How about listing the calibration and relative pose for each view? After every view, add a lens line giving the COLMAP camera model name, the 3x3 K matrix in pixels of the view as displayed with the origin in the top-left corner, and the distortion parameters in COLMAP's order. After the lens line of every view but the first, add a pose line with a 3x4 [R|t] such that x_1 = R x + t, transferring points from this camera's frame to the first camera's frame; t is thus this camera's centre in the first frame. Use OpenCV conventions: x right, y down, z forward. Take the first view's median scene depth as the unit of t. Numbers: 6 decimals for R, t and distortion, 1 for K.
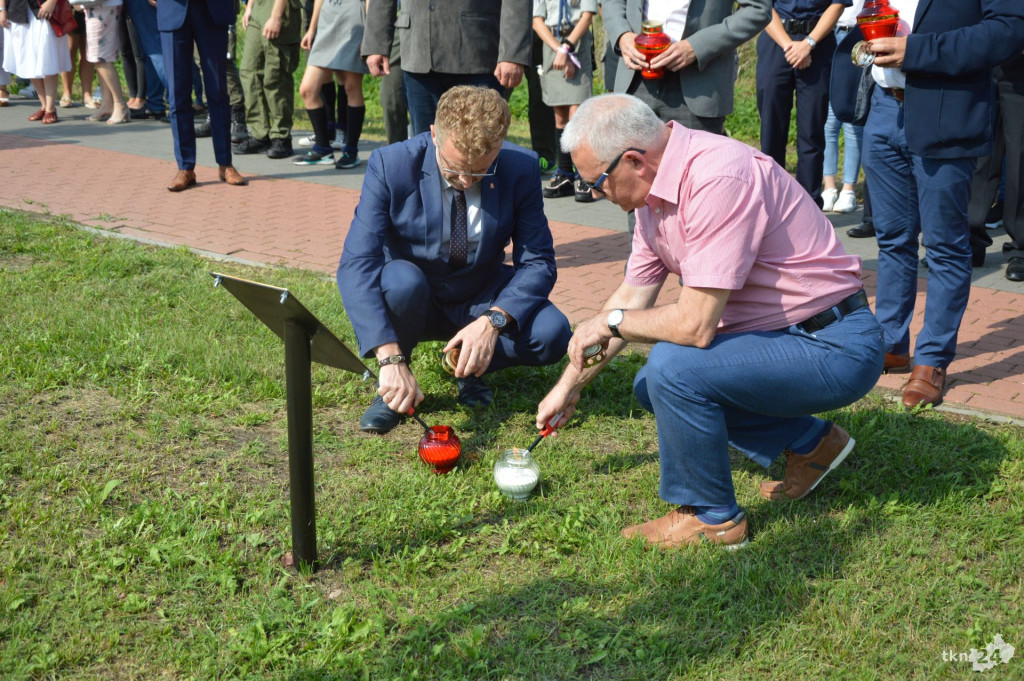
lens RADIAL K [[1318.0, 0, 512.0], [0, 1318.0, 340.5], [0, 0, 1]] dist [-0.036443, 0.031952]
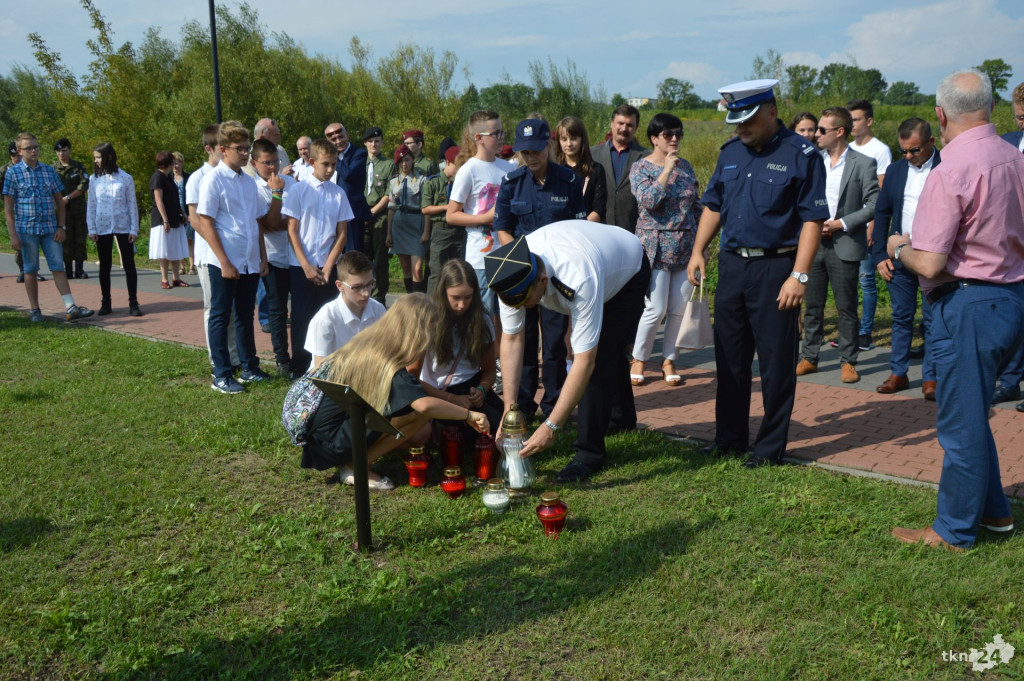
lens RADIAL K [[925.5, 0, 512.0], [0, 925.5, 340.5], [0, 0, 1]] dist [-0.051774, -0.006709]
pose [[0.998268, -0.023069, -0.054126, 0.097207], [0.017315, 0.994377, -0.104469, 0.028643], [0.056232, 0.103351, 0.993054, -0.189967]]
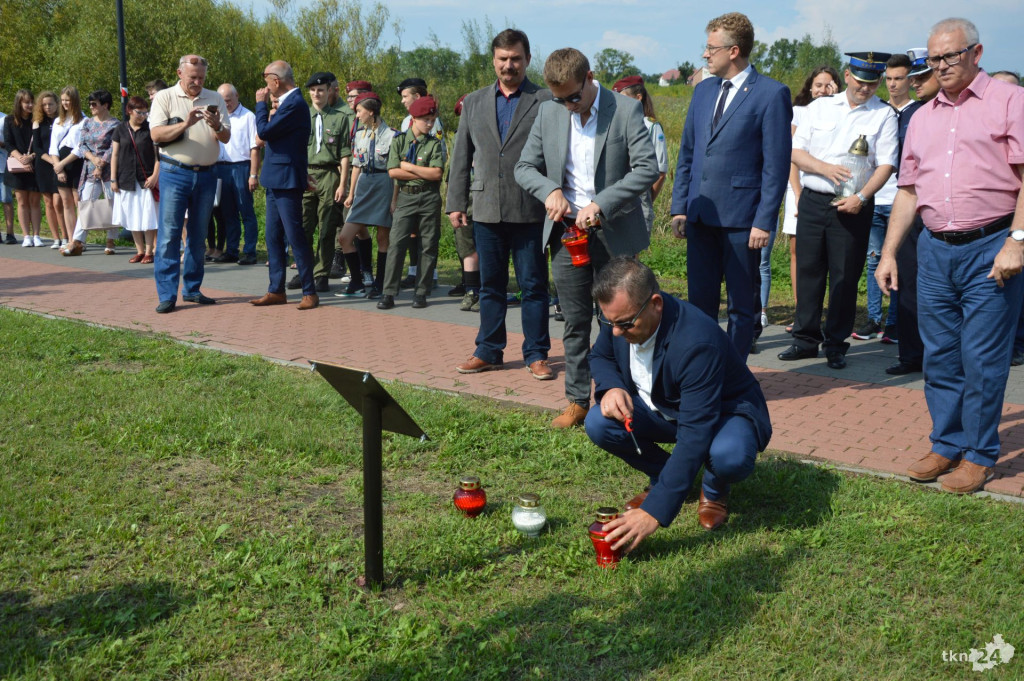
lens RADIAL K [[1011.4, 0, 512.0], [0, 1011.4, 340.5], [0, 0, 1]] dist [-0.031447, -0.005038]
pose [[0.999606, -0.004972, 0.027607, -0.044355], [0.007587, 0.995407, -0.095432, 0.023838], [-0.027006, 0.095603, 0.995053, -0.022843]]
